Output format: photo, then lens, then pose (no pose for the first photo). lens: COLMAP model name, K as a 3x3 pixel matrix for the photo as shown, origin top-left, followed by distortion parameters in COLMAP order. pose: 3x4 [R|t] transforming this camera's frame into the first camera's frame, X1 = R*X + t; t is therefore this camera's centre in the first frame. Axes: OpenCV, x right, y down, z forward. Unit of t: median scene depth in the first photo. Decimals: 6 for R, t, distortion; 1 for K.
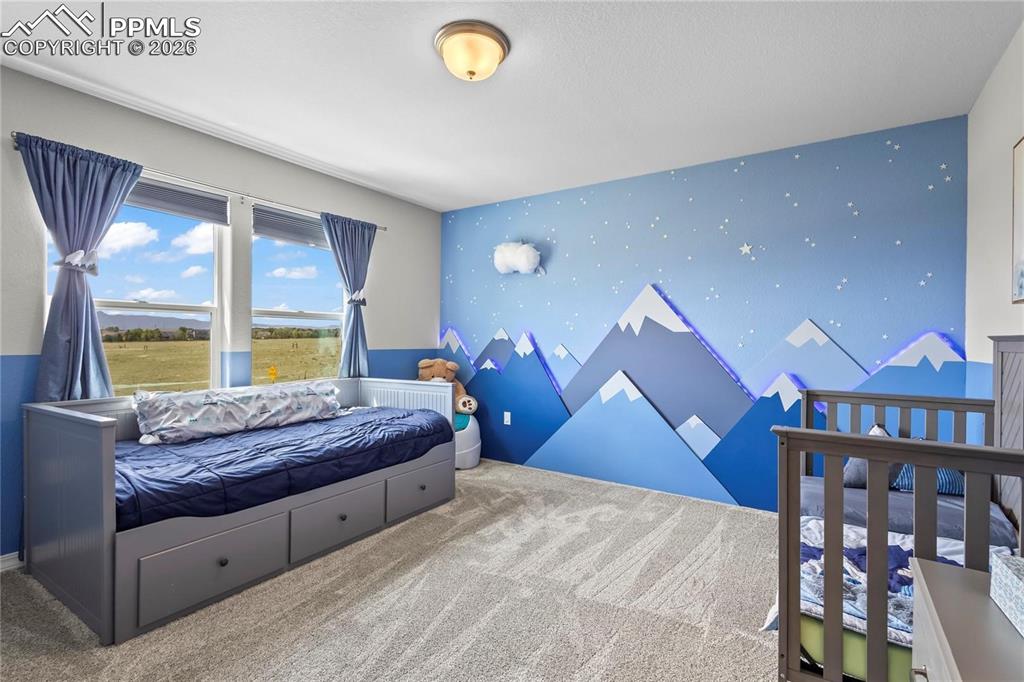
lens RADIAL K [[473.6, 0, 513.7], [0, 473.6, 342.4], [0, 0, 1]] dist [0.012203, 0.000024]
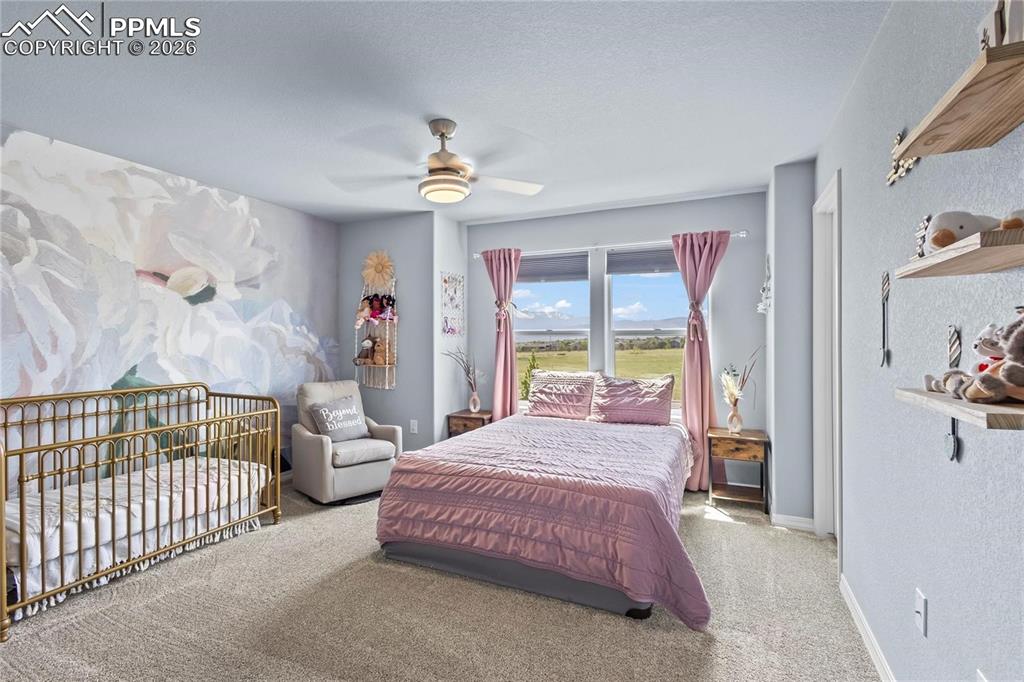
lens RADIAL K [[473.6, 0, 513.7], [0, 473.6, 342.4], [0, 0, 1]] dist [0.012203, 0.000024]
pose [[0.162834, -0.000403, -0.986653, 0.760325], [-0.001233, 0.999999, -0.000612, -0.028843], [0.986653, 0.001317, 0.162834, 0.540407]]
